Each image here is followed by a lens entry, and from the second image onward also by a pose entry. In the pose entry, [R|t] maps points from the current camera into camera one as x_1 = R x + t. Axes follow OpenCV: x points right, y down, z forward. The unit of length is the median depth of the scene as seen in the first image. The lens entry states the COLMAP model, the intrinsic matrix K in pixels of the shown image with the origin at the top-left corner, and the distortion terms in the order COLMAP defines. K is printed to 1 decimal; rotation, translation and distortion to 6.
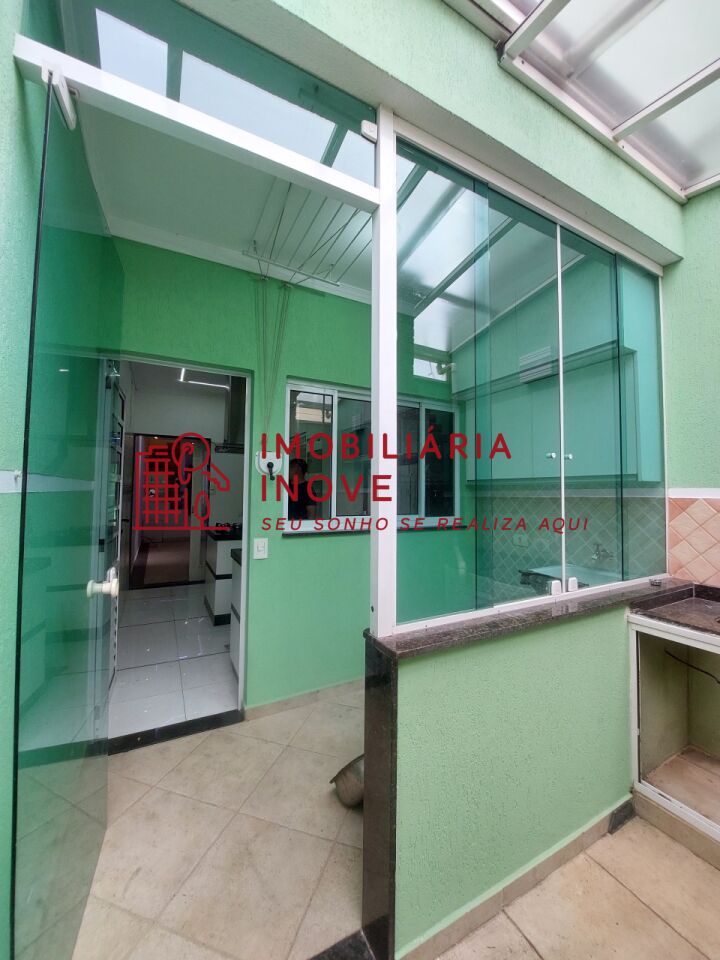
lens RADIAL K [[382.9, 0, 362.6], [0, 382.9, 475.9], [0, 0, 1]] dist [-0.025302, 0.002380]
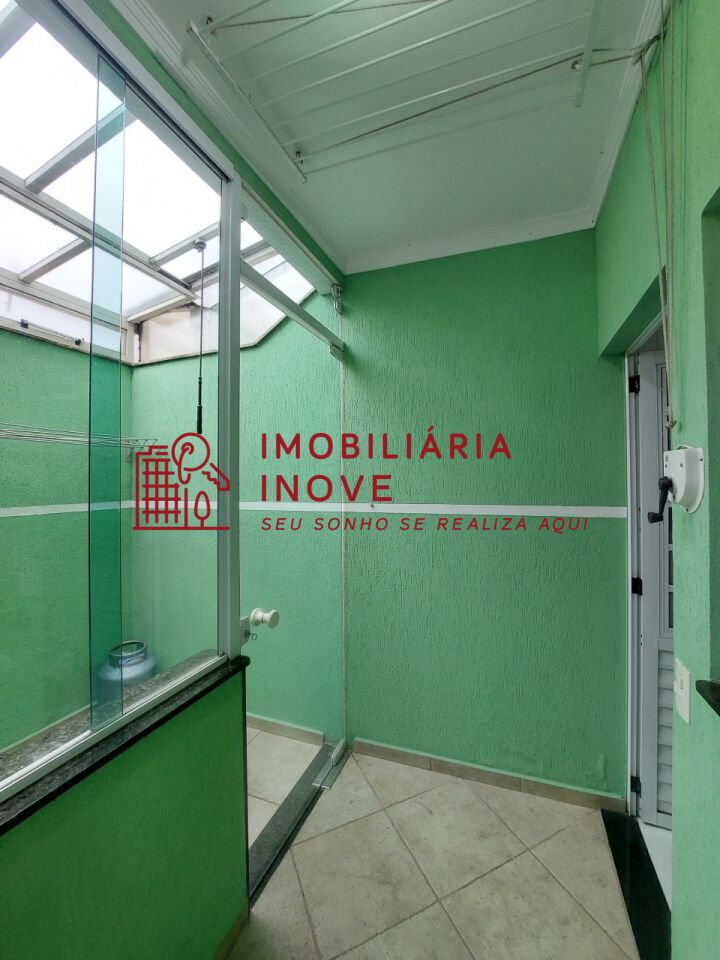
lens RADIAL K [[382.9, 0, 363.2], [0, 382.9, 475.5], [0, 0, 1]] dist [-0.025302, 0.002380]
pose [[-0.754323, -0.012572, -0.656383, 0.407210], [0.018136, 0.999036, -0.039977, -0.045128], [0.656253, -0.042060, -0.753368, 1.753235]]
